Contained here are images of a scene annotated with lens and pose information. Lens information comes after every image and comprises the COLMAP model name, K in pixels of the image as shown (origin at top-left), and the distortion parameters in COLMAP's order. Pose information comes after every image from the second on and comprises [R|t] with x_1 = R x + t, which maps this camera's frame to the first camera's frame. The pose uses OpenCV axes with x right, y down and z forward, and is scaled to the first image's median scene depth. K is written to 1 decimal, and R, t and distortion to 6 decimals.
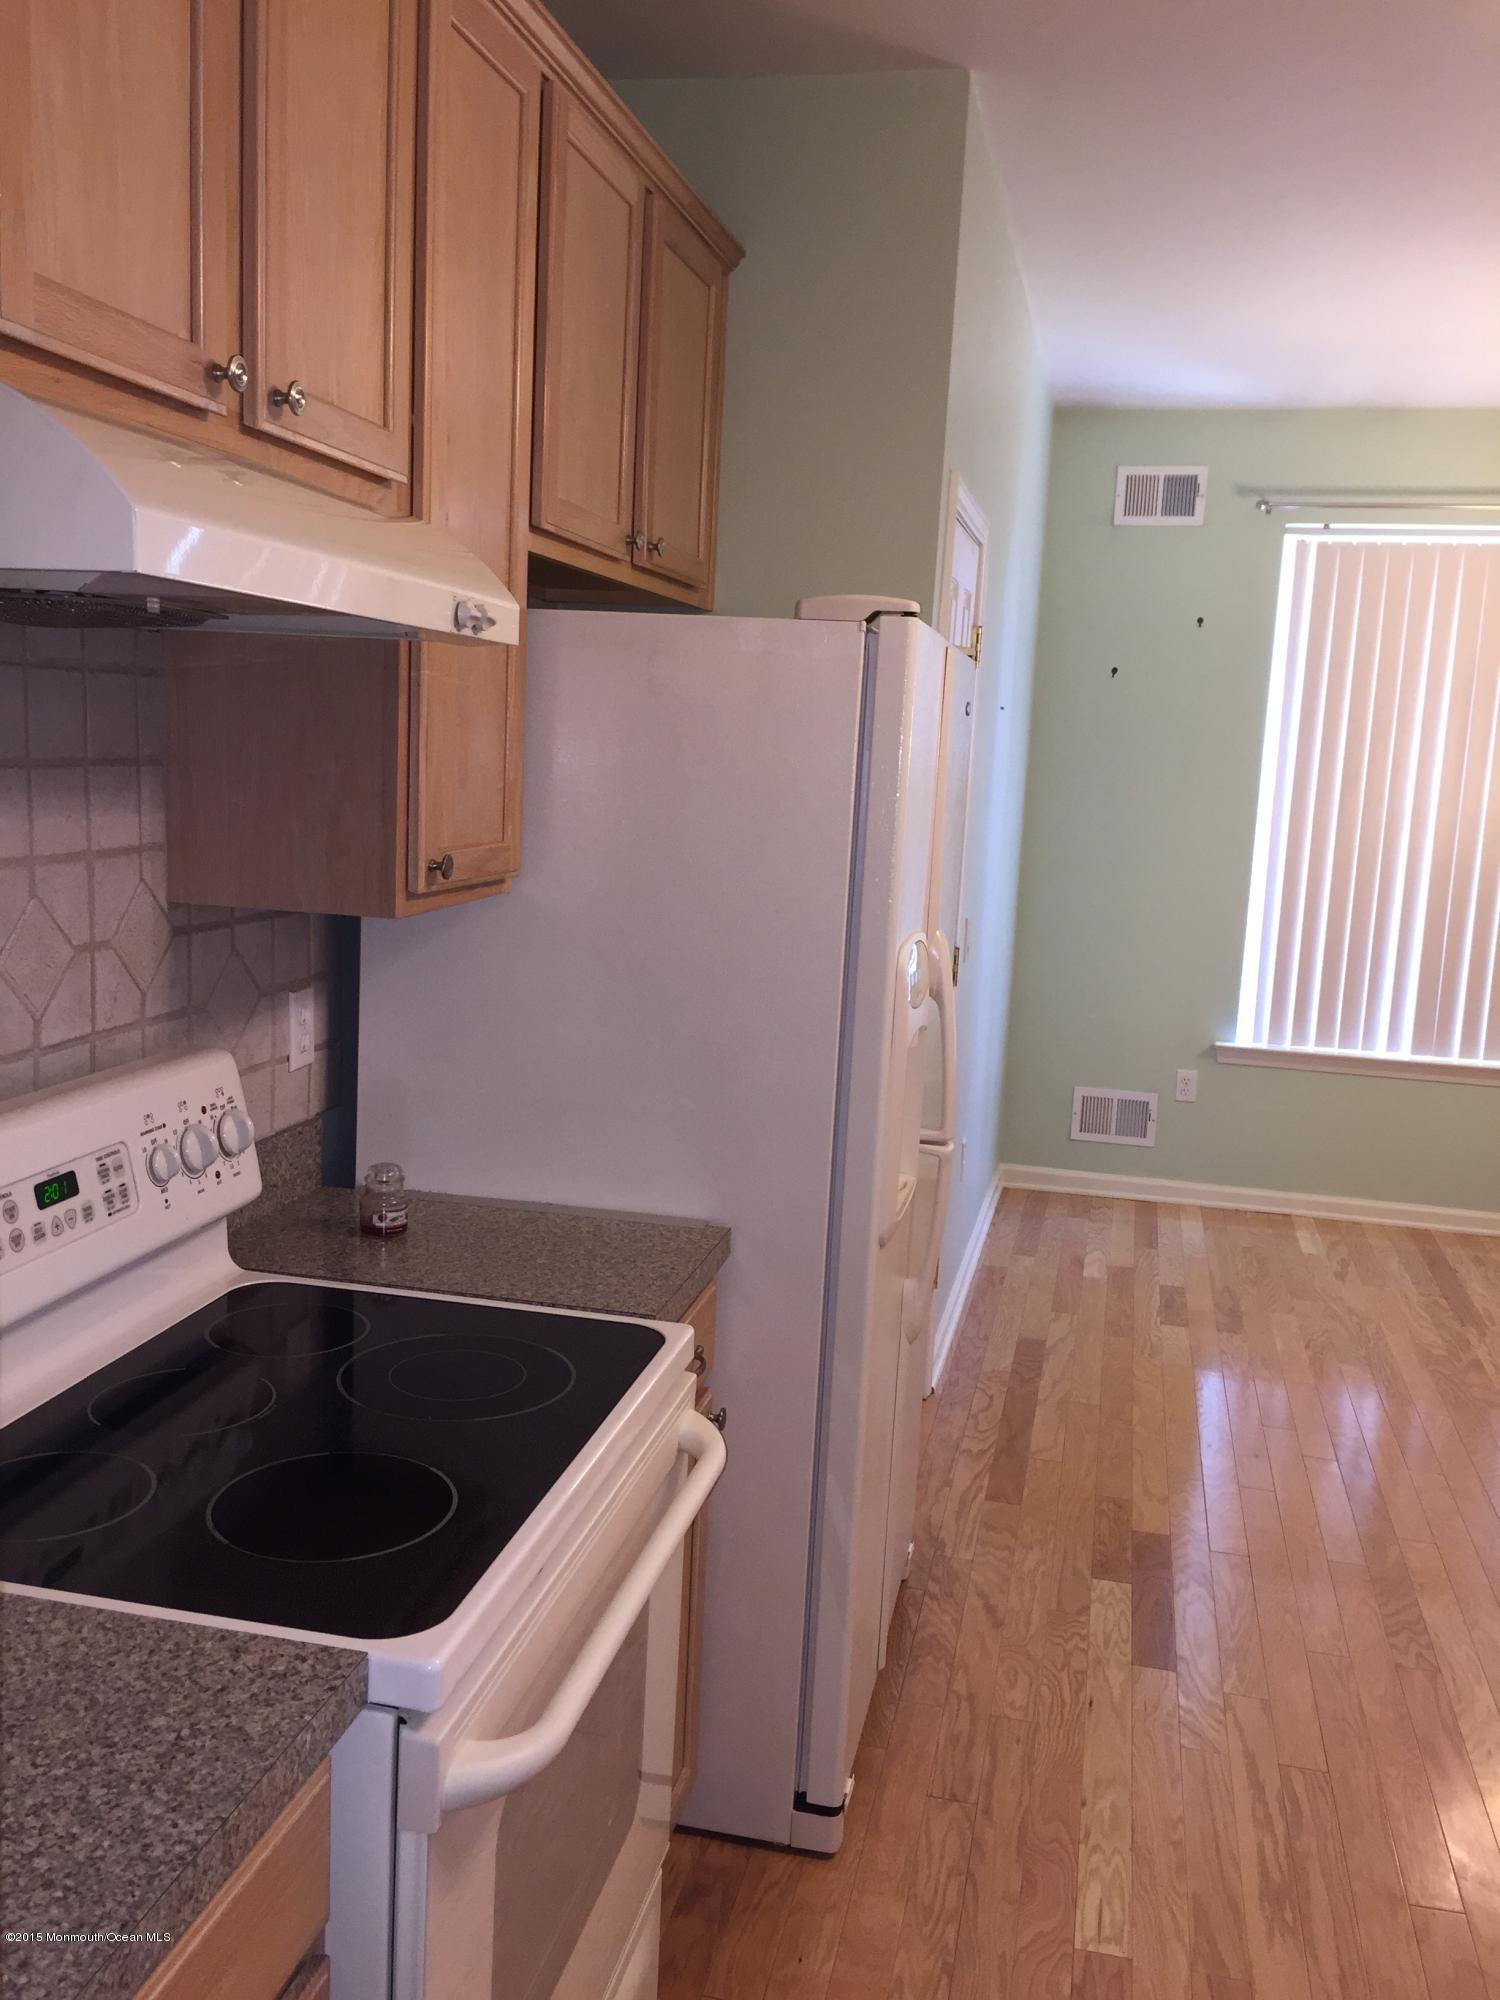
lens RADIAL K [[1690.4, 0, 750.0], [0, 1690.4, 1000.0], [0, 0, 1]] dist [0.102032, -0.155710]
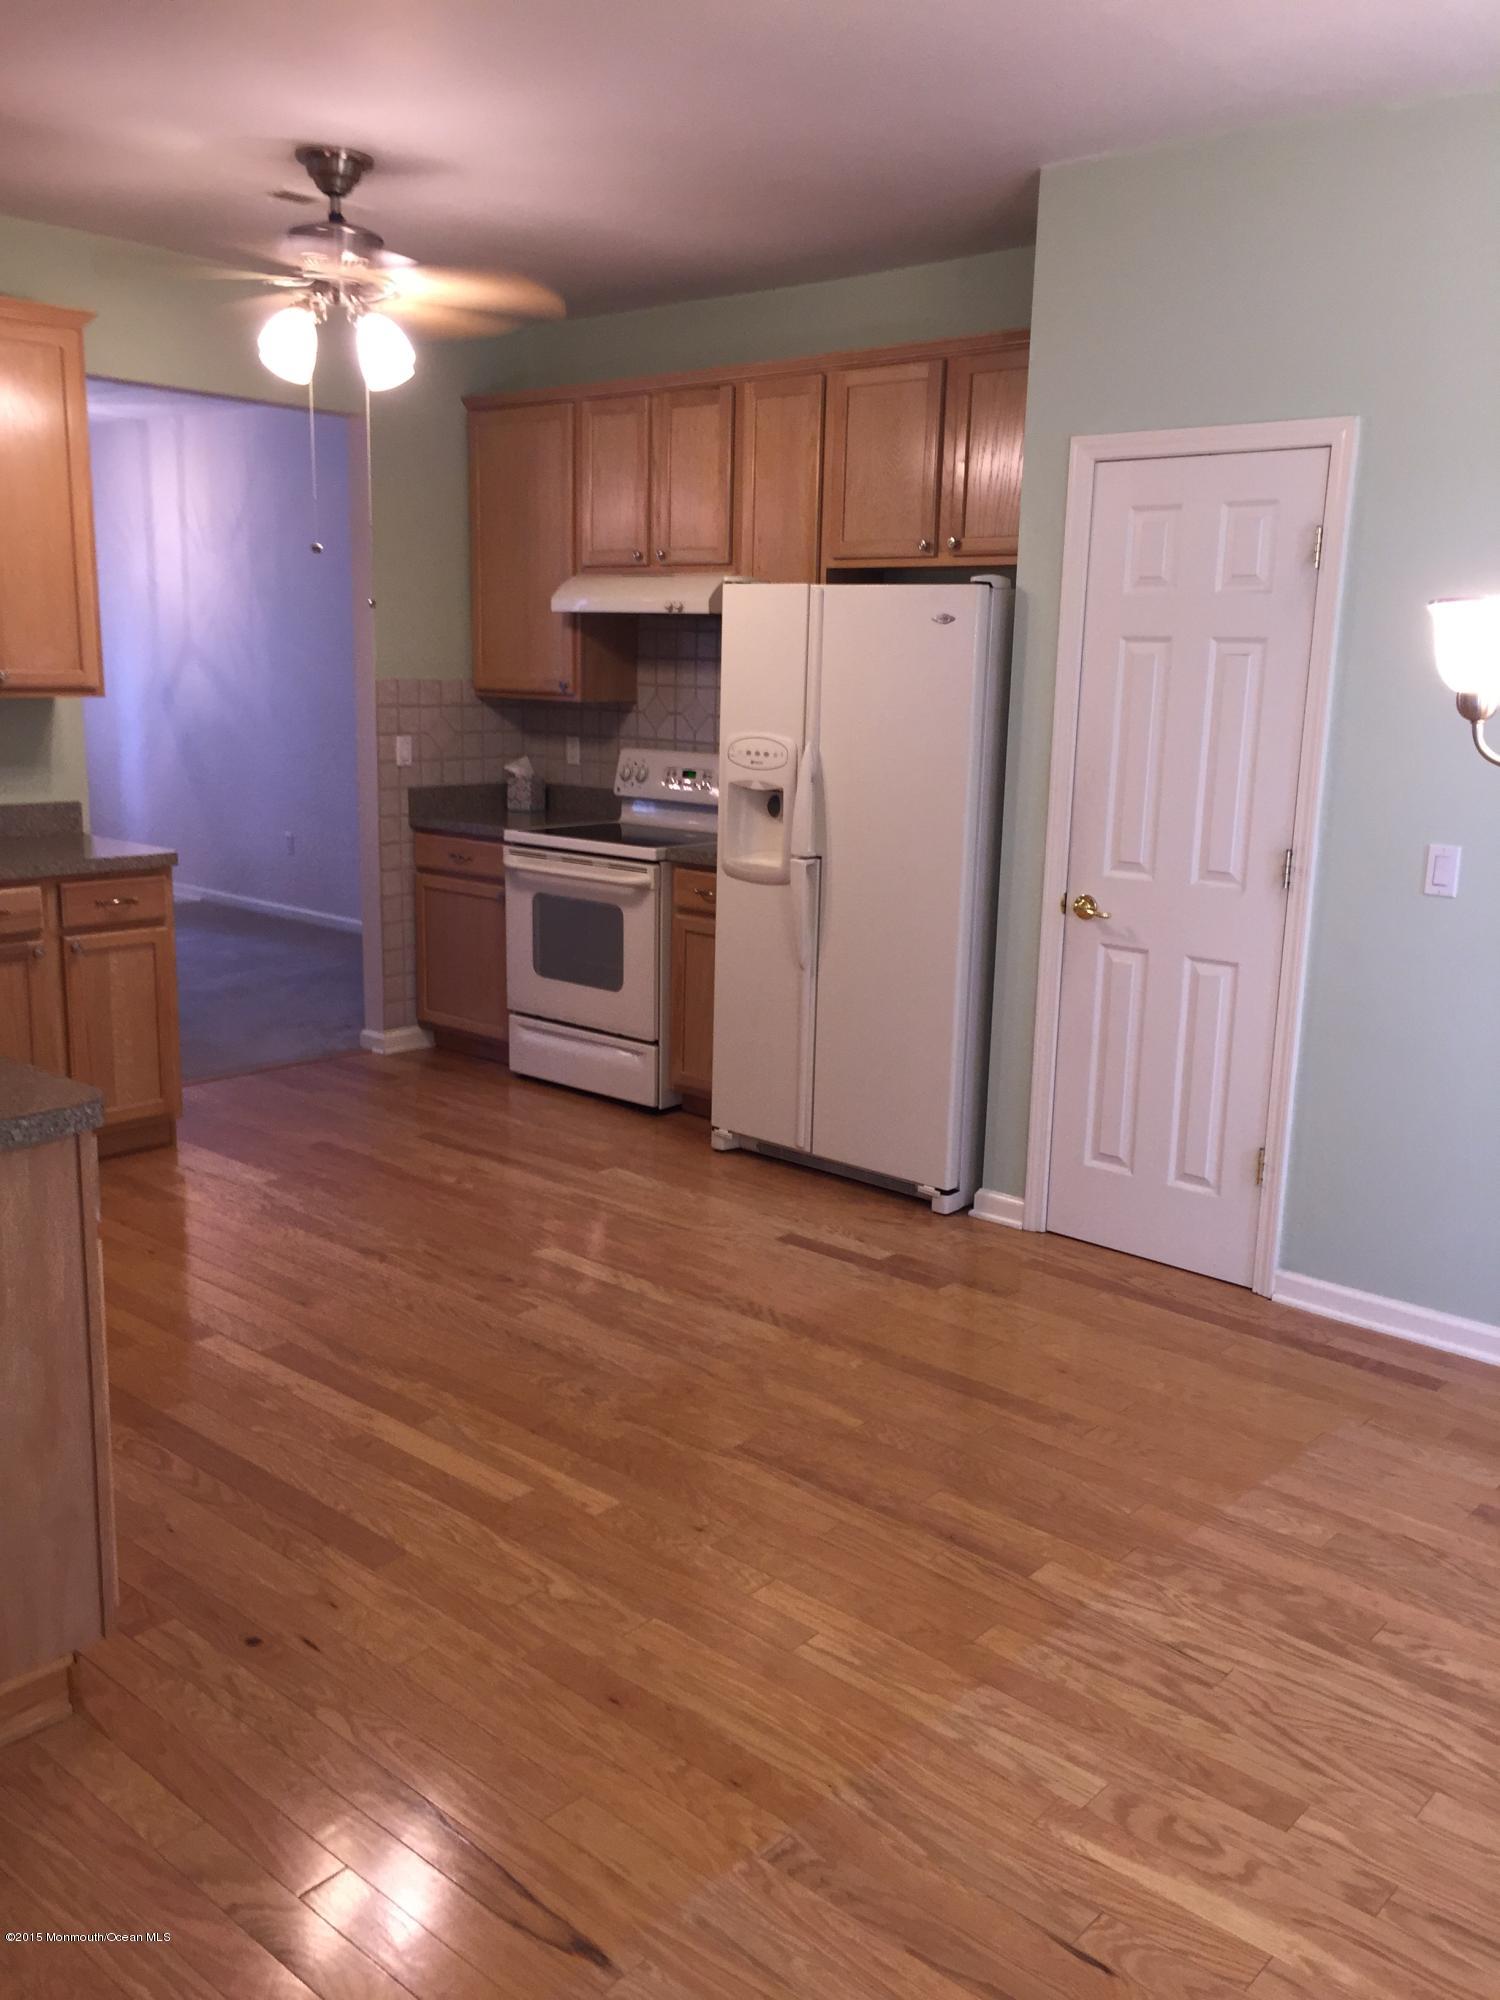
lens RADIAL K [[1690.4, 0, 750.0], [0, 1690.4, 1000.0], [0, 0, 1]] dist [0.102032, -0.155710]
pose [[-0.473498, 0.119836, -0.872605, 1.305465], [-0.179540, 0.956769, 0.228818, -0.133403], [0.862302, 0.265012, -0.431513, 1.321388]]
